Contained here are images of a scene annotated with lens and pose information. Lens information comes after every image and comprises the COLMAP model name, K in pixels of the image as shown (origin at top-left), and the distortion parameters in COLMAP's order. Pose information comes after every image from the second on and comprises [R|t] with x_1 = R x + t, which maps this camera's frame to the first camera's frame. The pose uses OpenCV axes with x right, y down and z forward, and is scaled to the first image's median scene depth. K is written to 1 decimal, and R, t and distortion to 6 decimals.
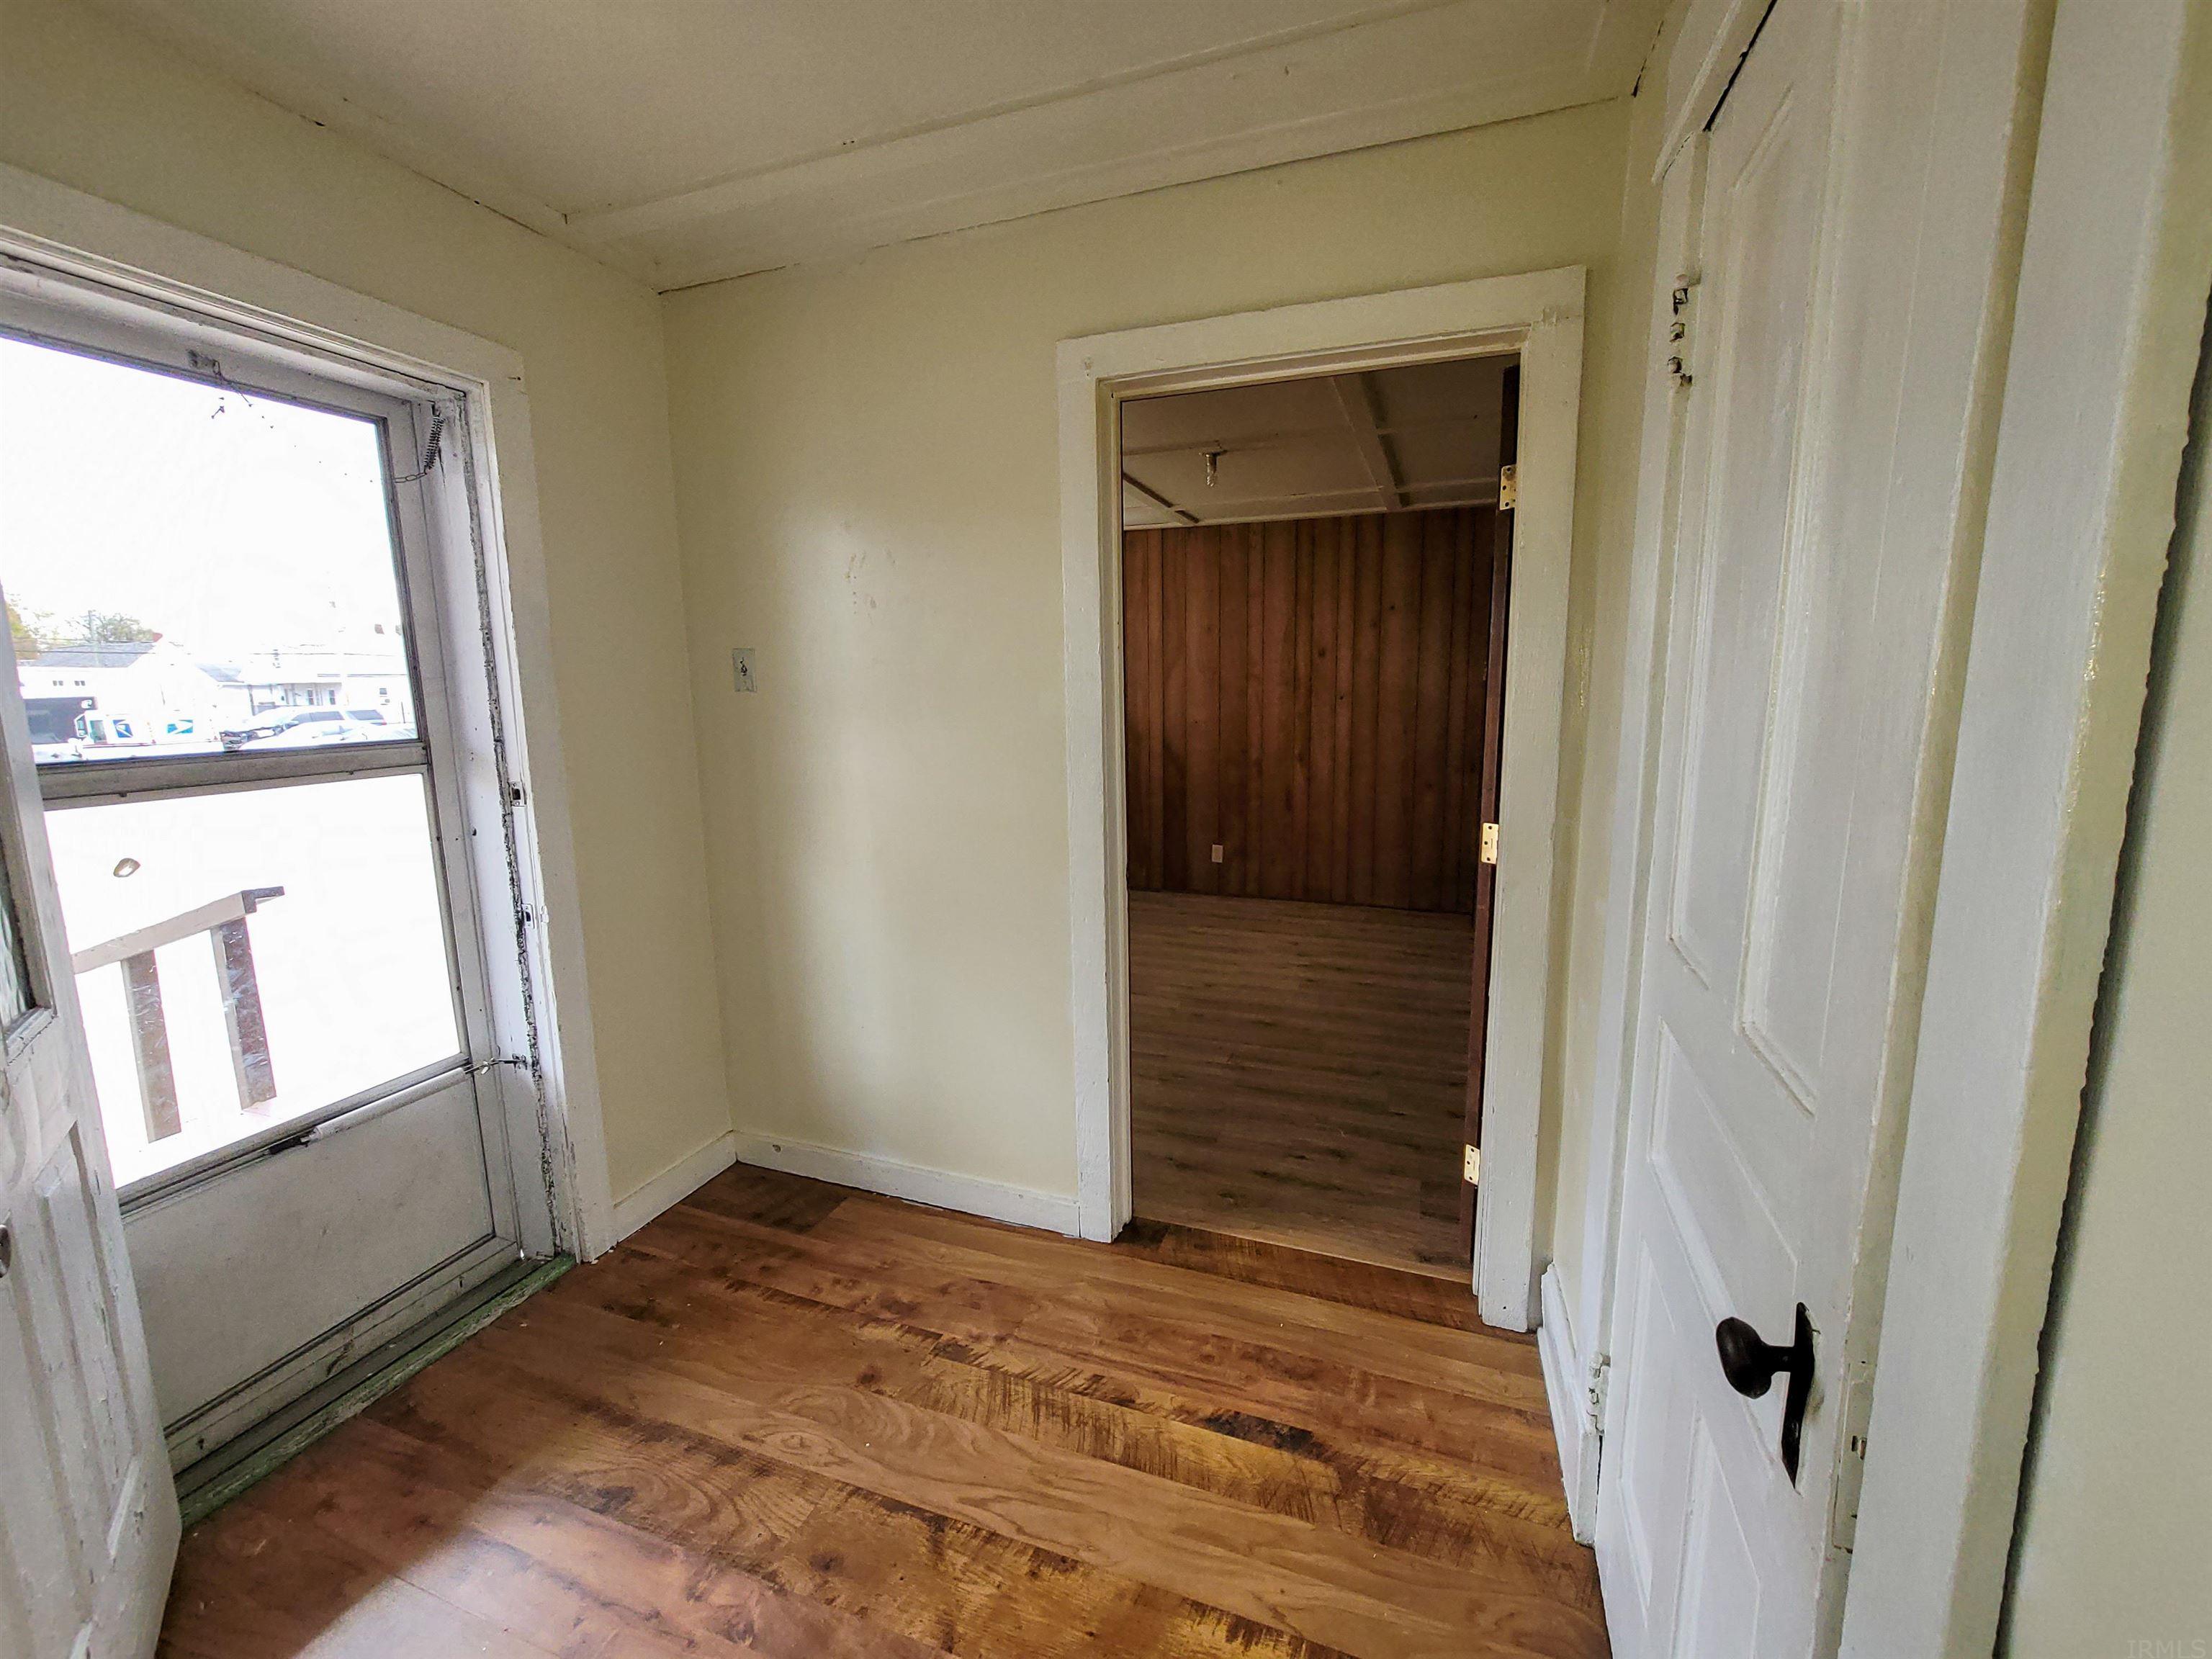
lens RADIAL K [[905.7, 0, 1108.4], [0, 905.7, 827.6], [0, 0, 1]] dist [-0.006067, 0.002936]
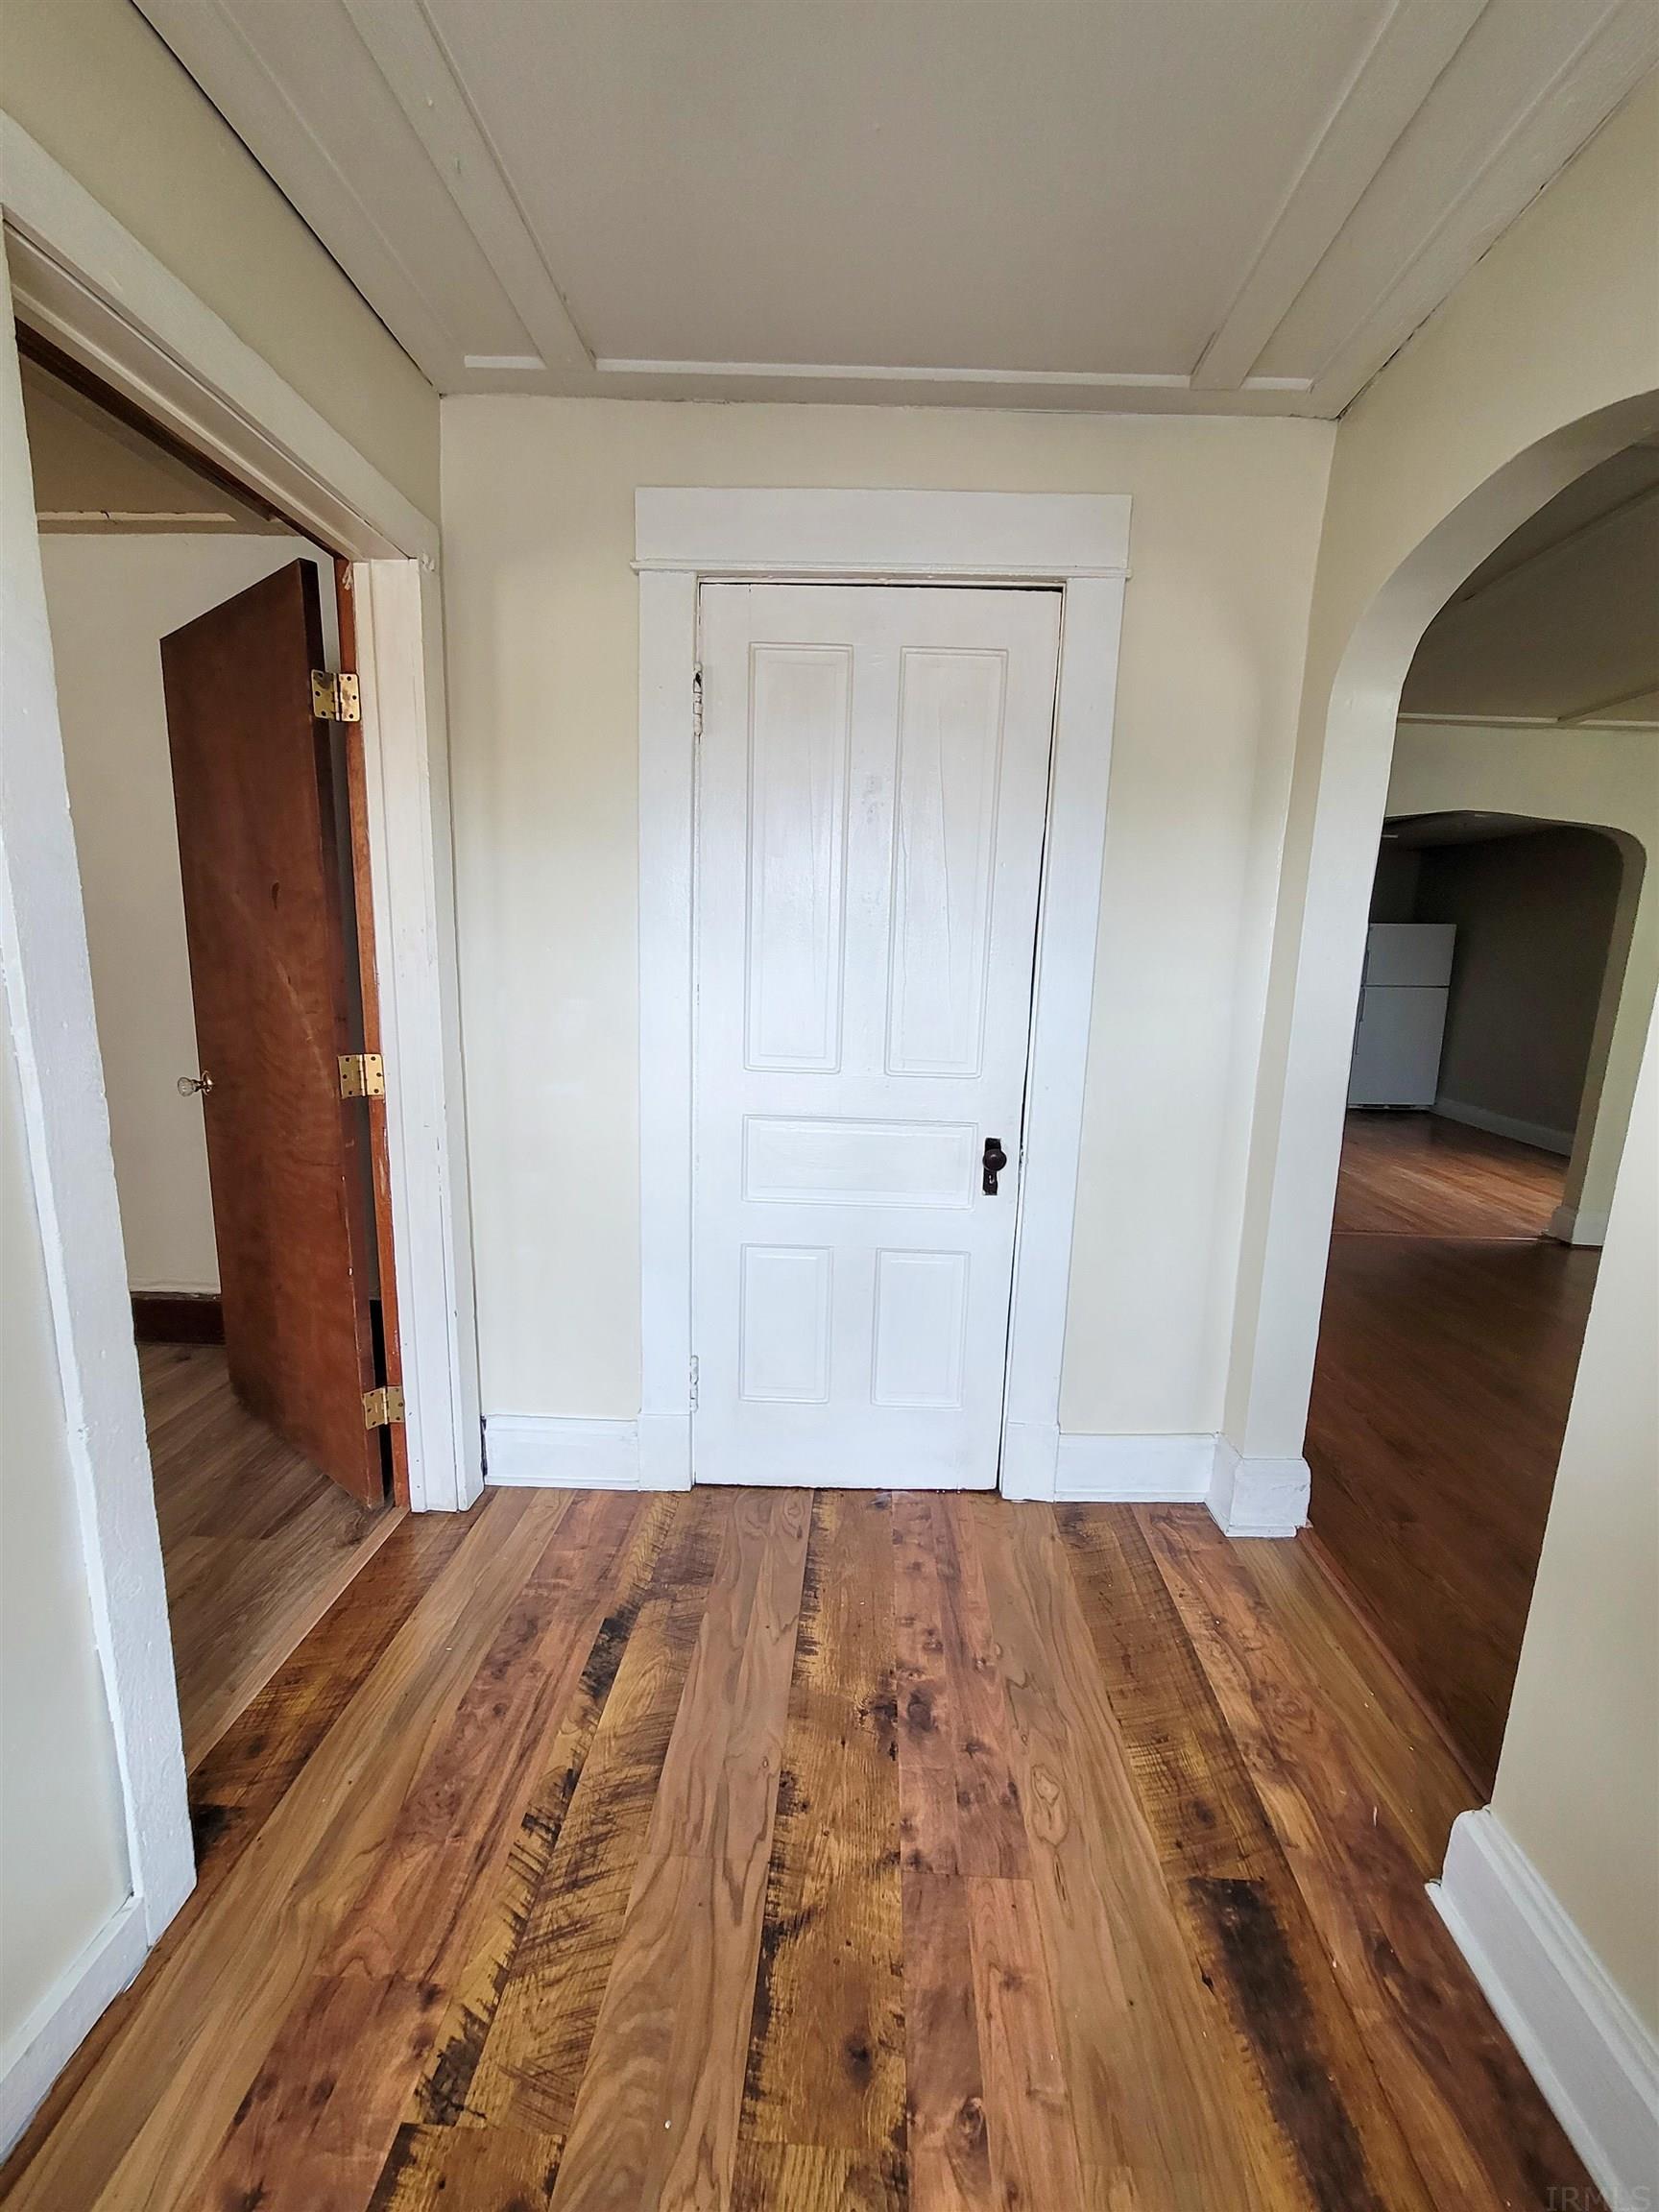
lens RADIAL K [[905.7, 0, 841.3], [0, 905.7, 1103.2], [0, 0, 1]] dist [-0.006067, 0.002936]
pose [[-0.301539, -0.167844, 0.938564, -0.783443], [0.120861, 0.969714, 0.212244, -0.115524], [-0.945763, 0.177435, -0.272121, 0.953034]]
